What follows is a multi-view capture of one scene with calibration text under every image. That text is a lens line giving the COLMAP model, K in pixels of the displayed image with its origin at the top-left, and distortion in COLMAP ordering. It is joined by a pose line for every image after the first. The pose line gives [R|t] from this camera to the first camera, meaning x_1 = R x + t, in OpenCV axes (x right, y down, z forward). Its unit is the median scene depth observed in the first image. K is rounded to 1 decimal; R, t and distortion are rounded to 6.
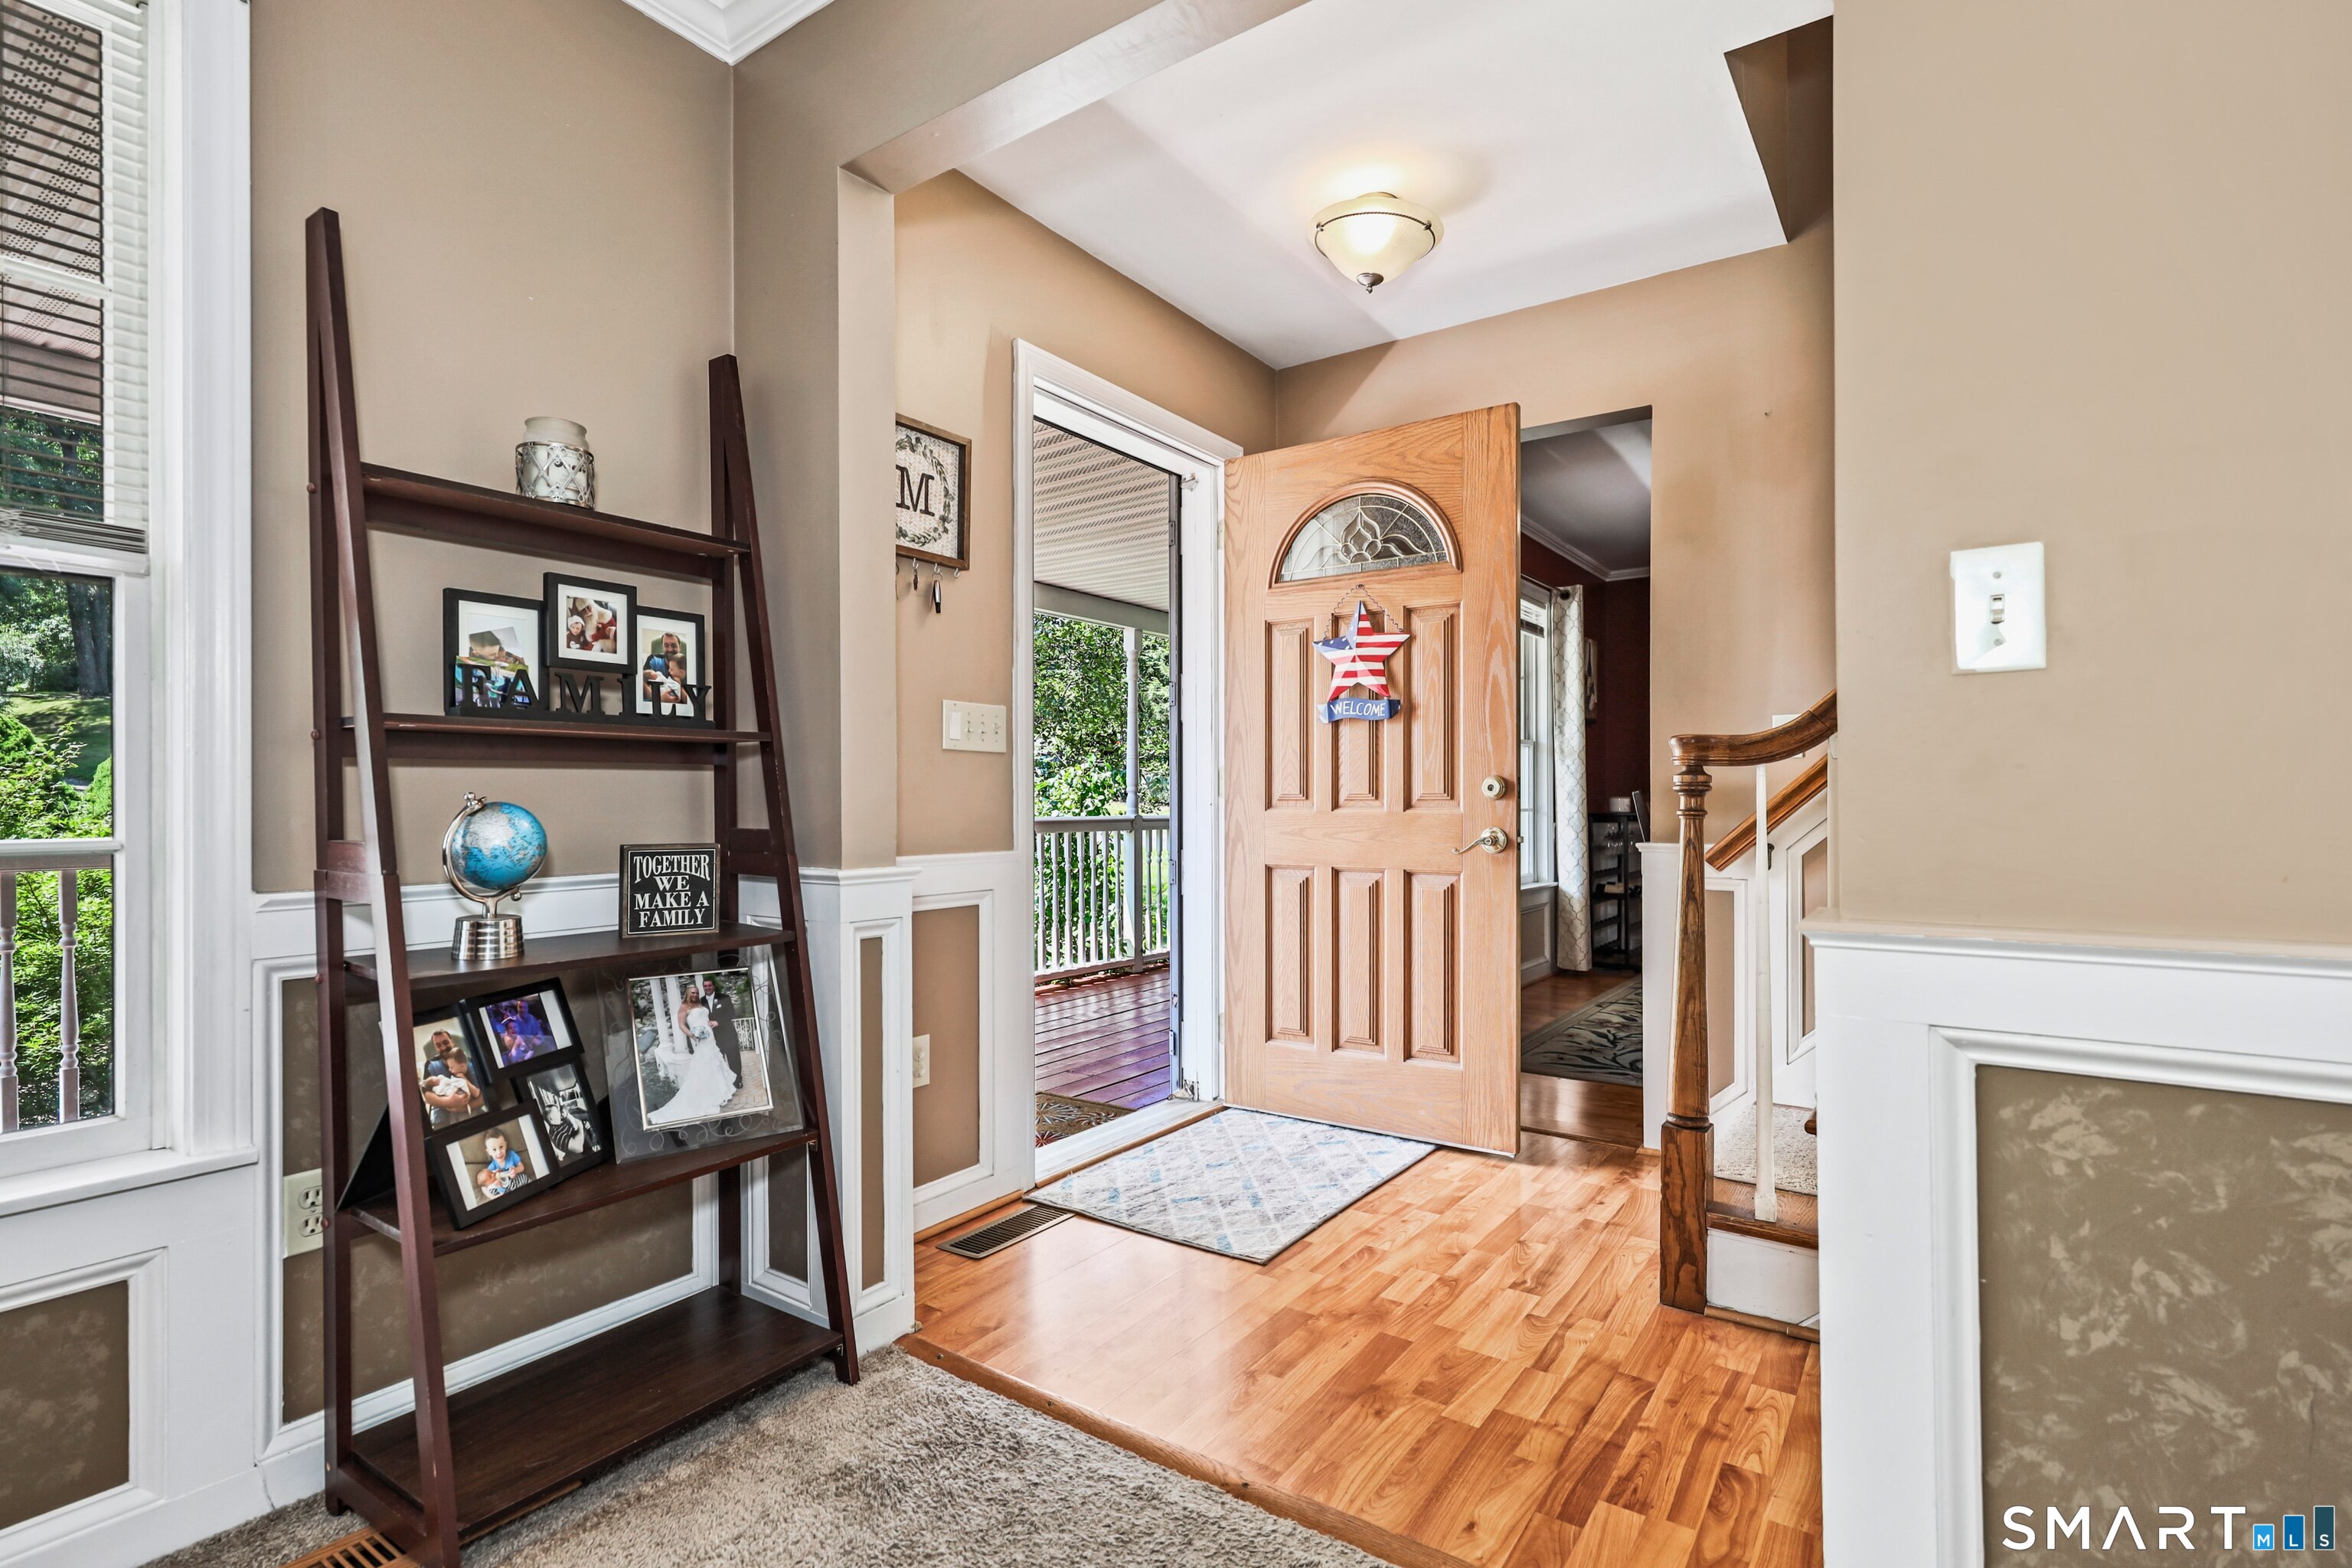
lens RADIAL K [[1141.5, 0, 1169.8], [0, 1141.5, 801.1], [0, 0, 1]] dist [-0.002695, -0.000149]
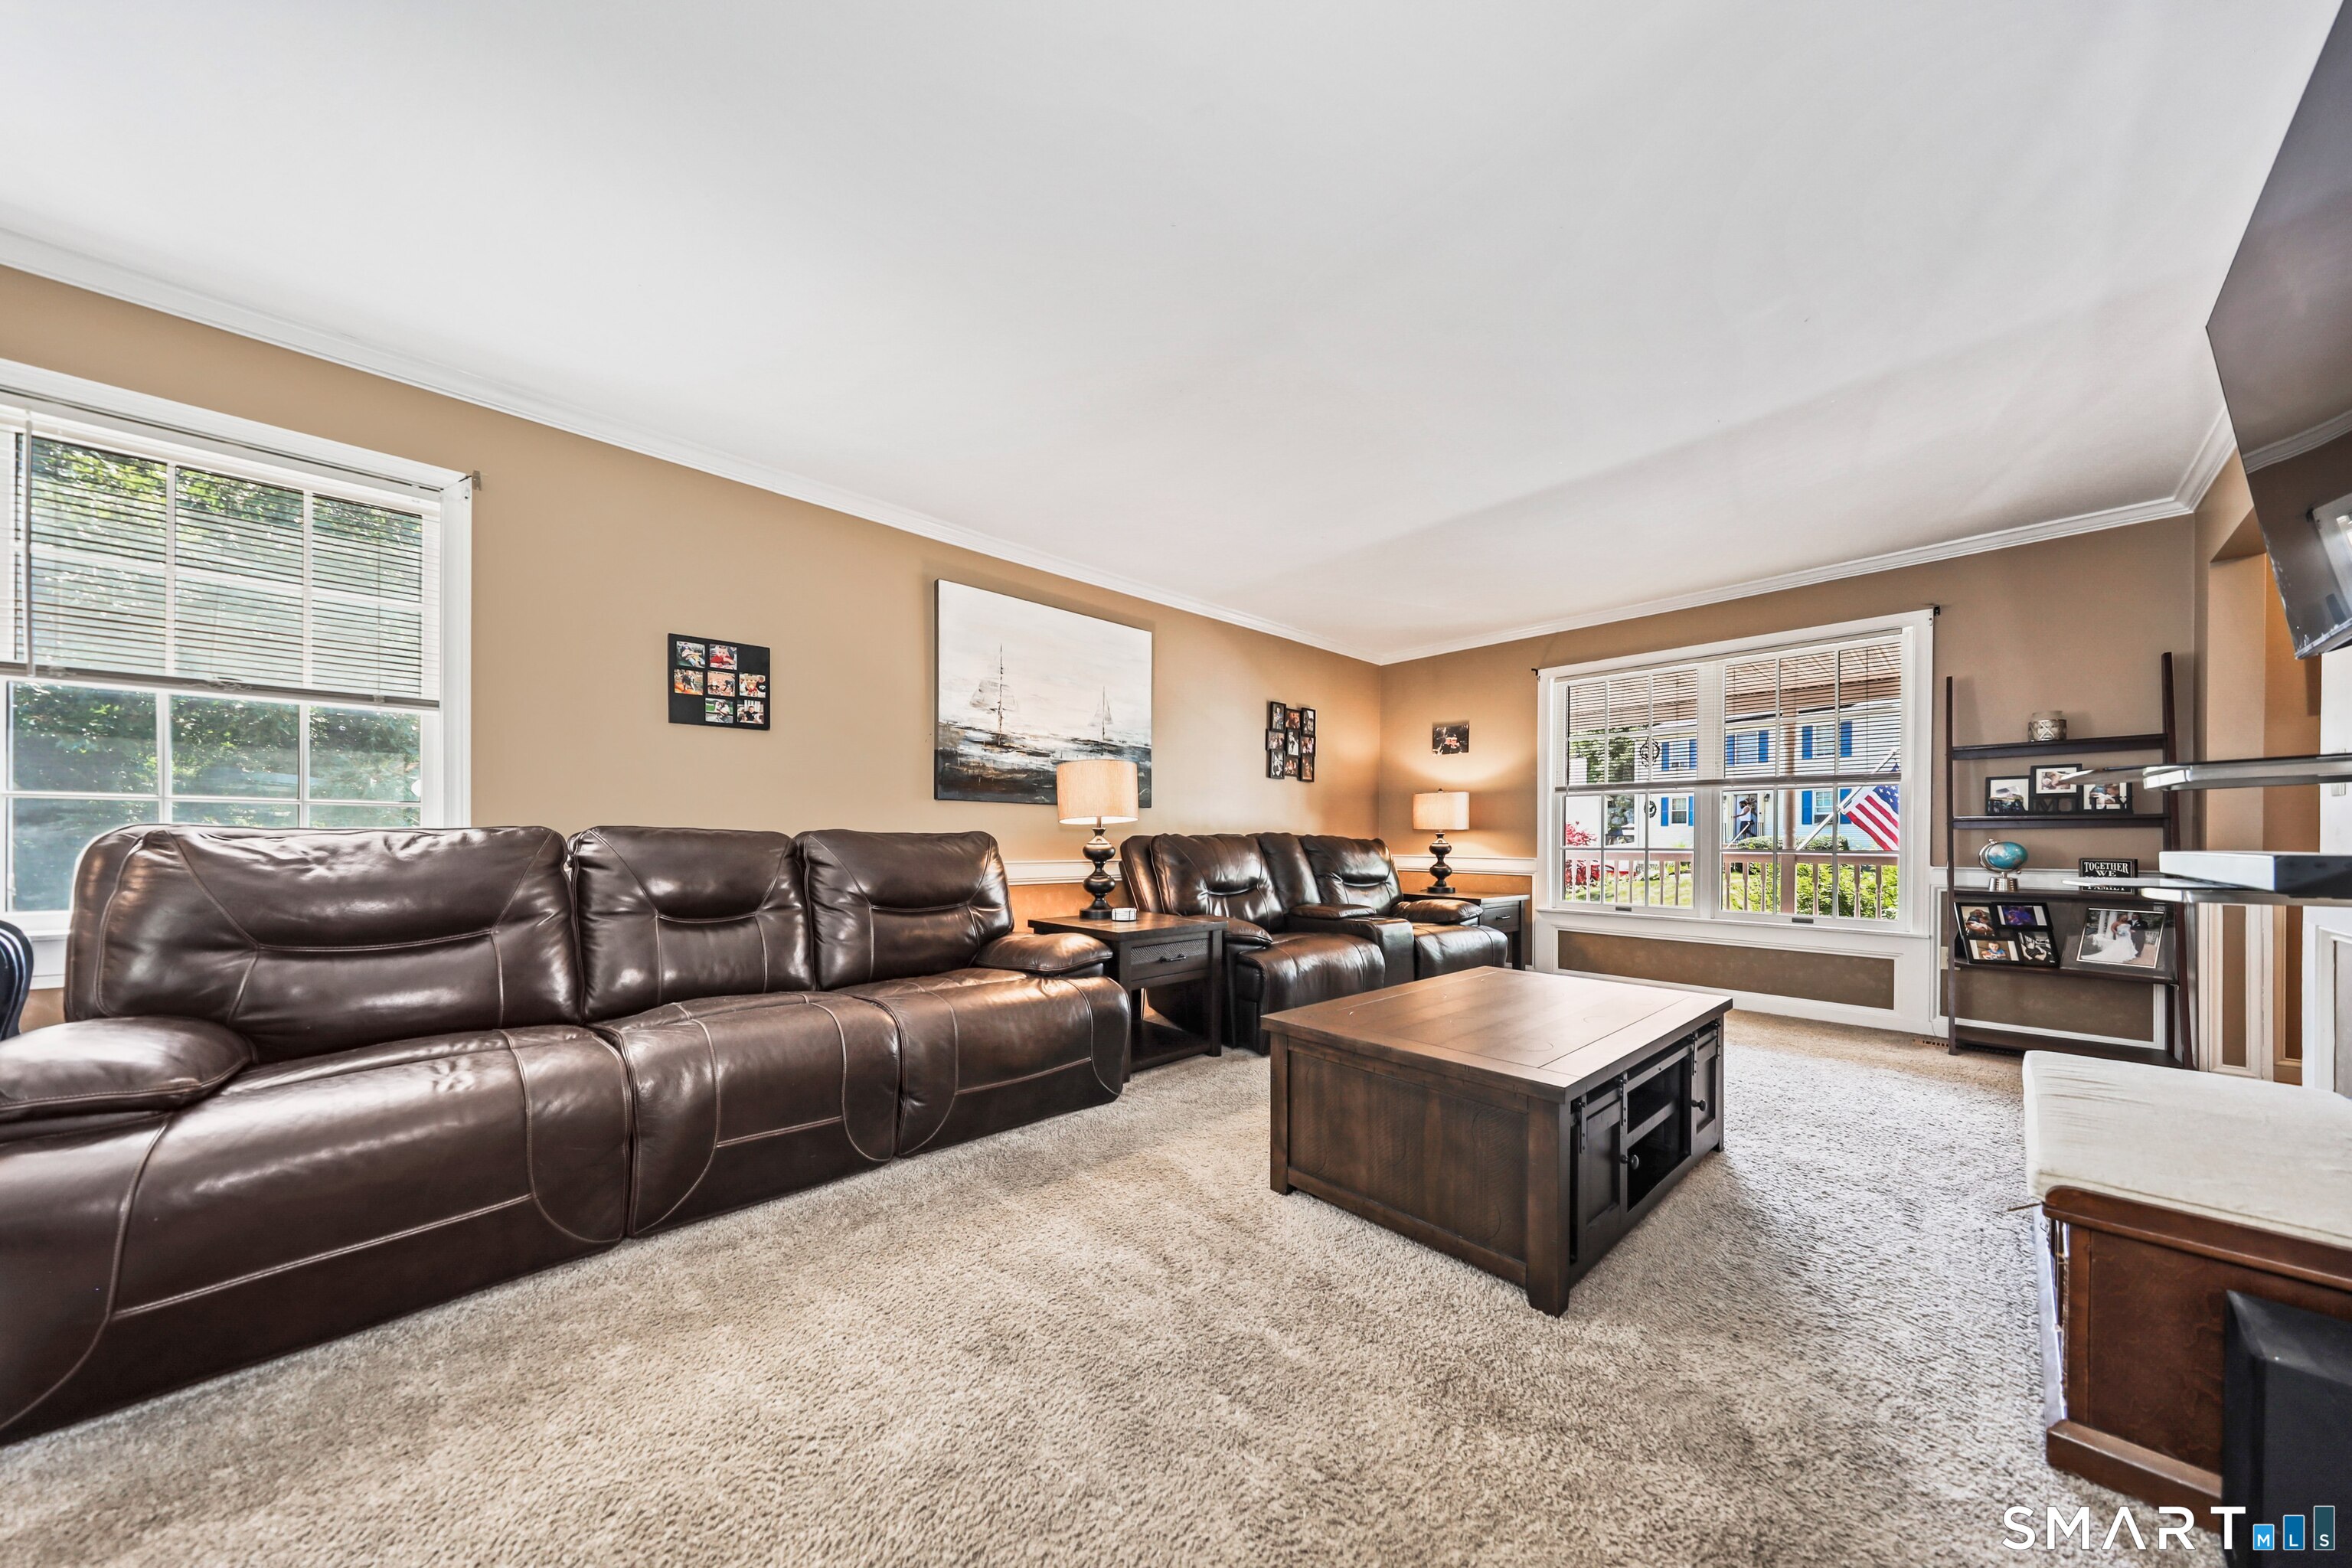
lens RADIAL K [[749.0, 0, 1105.4], [0, 749.0, 840.4], [0, 0, 1]] dist [0.000084, 0.000090]
pose [[-0.255504, -0.001727, -0.966807, 2.045124], [-0.006714, 0.999977, -0.000011, 0.013140], [0.966785, 0.006489, -0.255509, -0.881686]]
